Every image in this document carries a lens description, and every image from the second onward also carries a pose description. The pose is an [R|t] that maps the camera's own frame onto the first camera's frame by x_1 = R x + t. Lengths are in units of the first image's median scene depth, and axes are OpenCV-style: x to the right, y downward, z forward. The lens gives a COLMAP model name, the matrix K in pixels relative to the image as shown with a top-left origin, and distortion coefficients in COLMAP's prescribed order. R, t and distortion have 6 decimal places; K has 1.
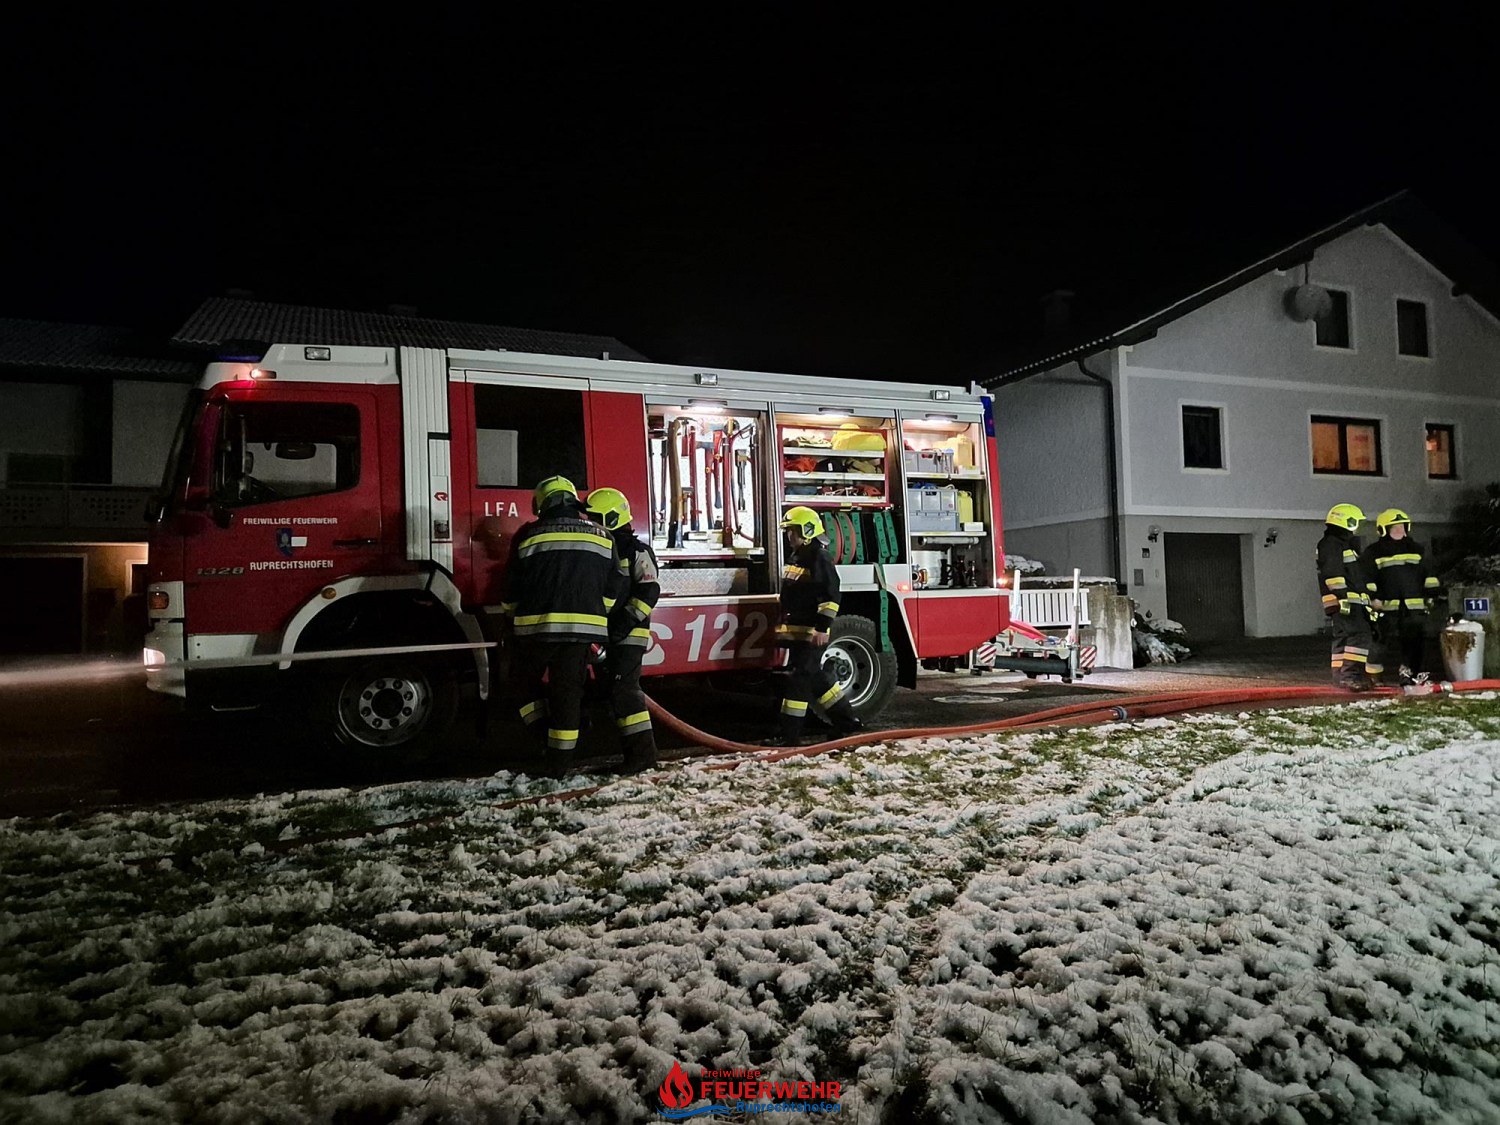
lens RADIAL K [[970.7, 0, 750.0], [0, 970.7, 562.5], [0, 0, 1]] dist [0.001868, 0.000824]
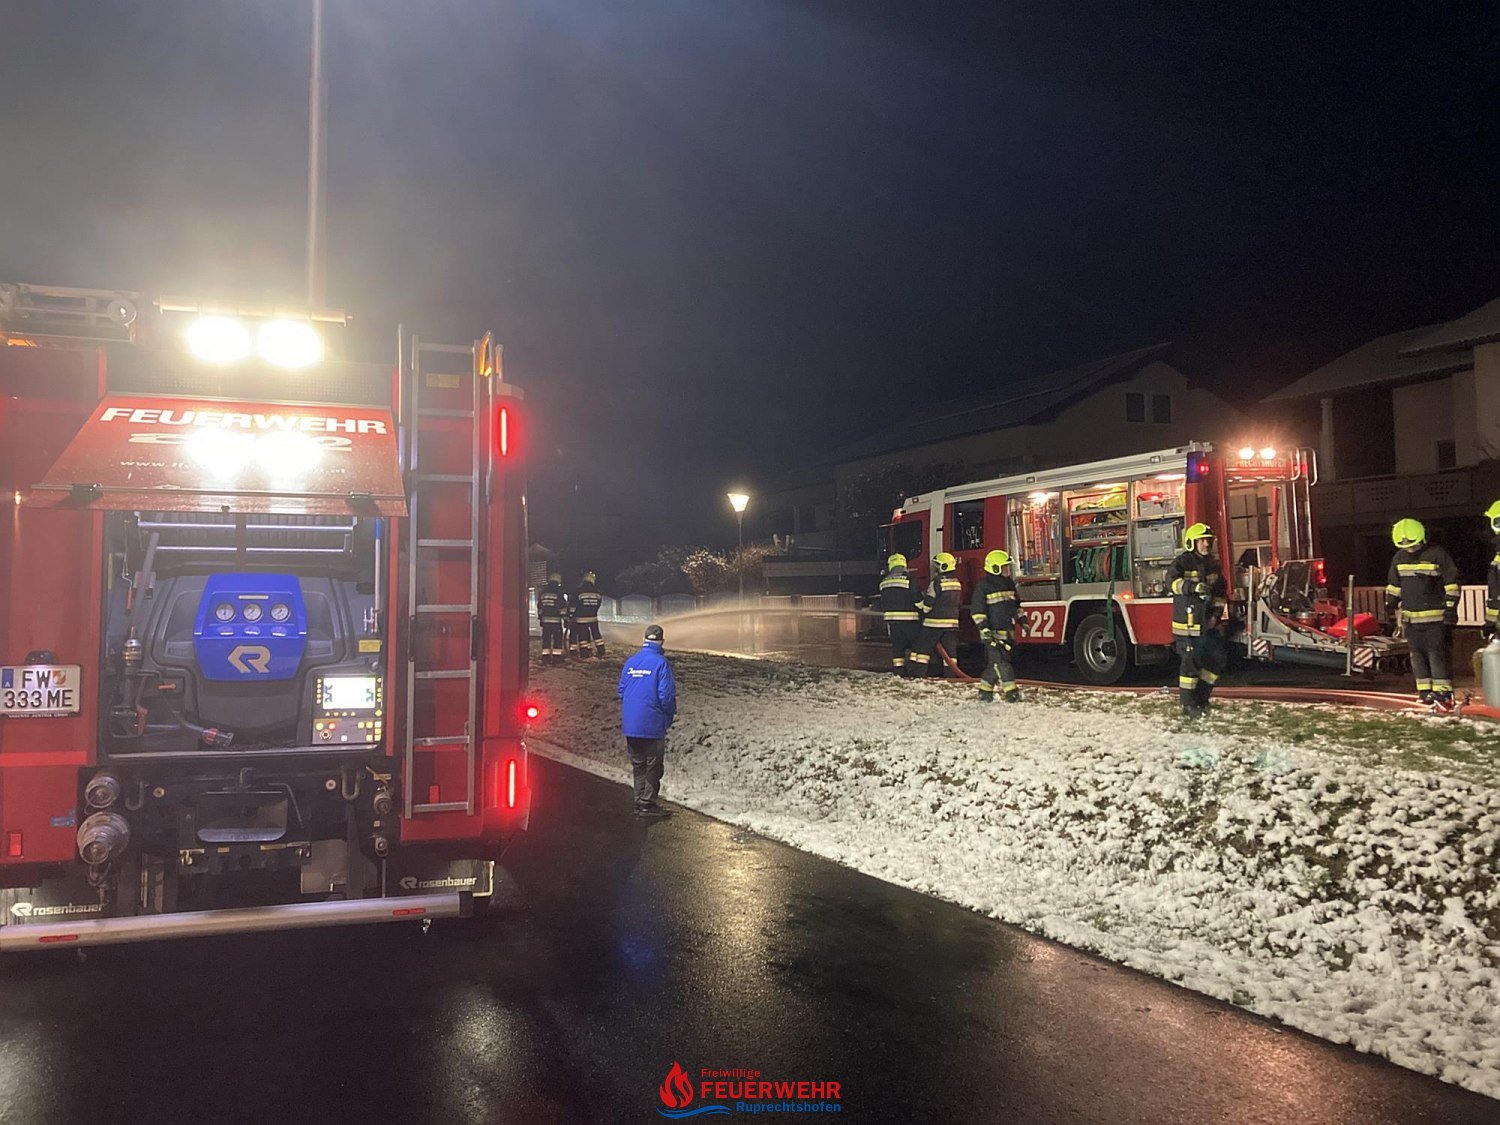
lens RADIAL K [[1188.8, 0, 750.0], [0, 1188.8, 562.5], [0, 0, 1]] dist [-0.005531, -0.002375]
pose [[0.069165, -0.008352, -0.997570, 2.432476], [0.075383, 0.997150, -0.003122, -0.080900], [0.994753, -0.074984, 0.069598, 0.370059]]
